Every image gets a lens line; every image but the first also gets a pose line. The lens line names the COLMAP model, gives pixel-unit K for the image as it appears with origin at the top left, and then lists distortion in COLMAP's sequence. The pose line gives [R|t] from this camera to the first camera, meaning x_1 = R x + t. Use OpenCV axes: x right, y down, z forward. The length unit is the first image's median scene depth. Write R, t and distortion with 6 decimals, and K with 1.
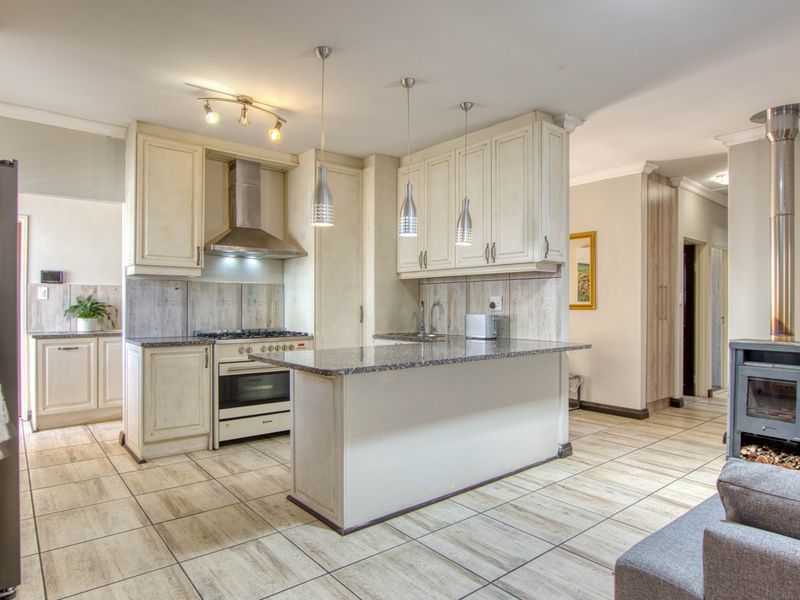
lens RADIAL K [[504.8, 0, 401.0], [0, 504.8, 306.4], [0, 0, 1]] dist [-0.020216, 0.002481]
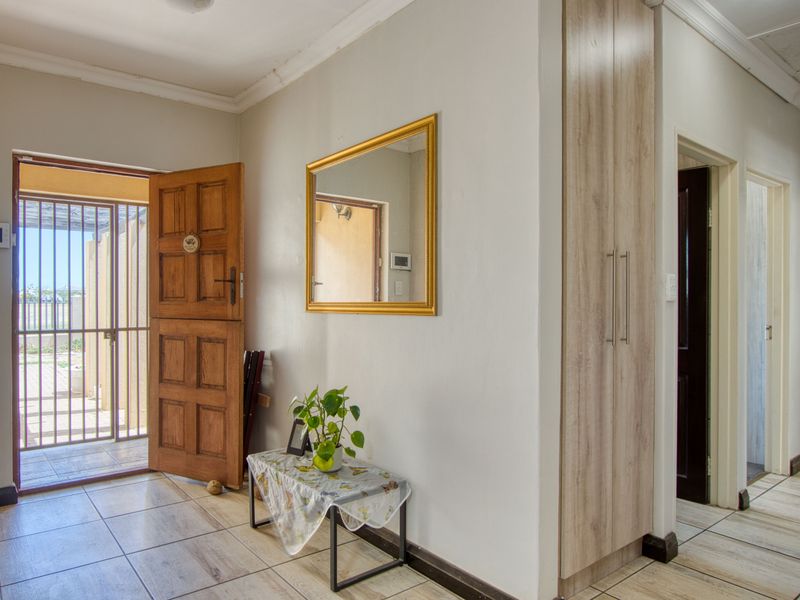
lens RADIAL K [[545.7, 0, 365.0], [0, 545.7, 301.6], [0, 0, 1]] dist [-0.002399, -0.001201]
pose [[0.999033, -0.001700, -0.043923, 0.459875], [0.001816, 0.999995, 0.002618, -0.007508], [0.043918, -0.002695, 0.999031, 0.764739]]
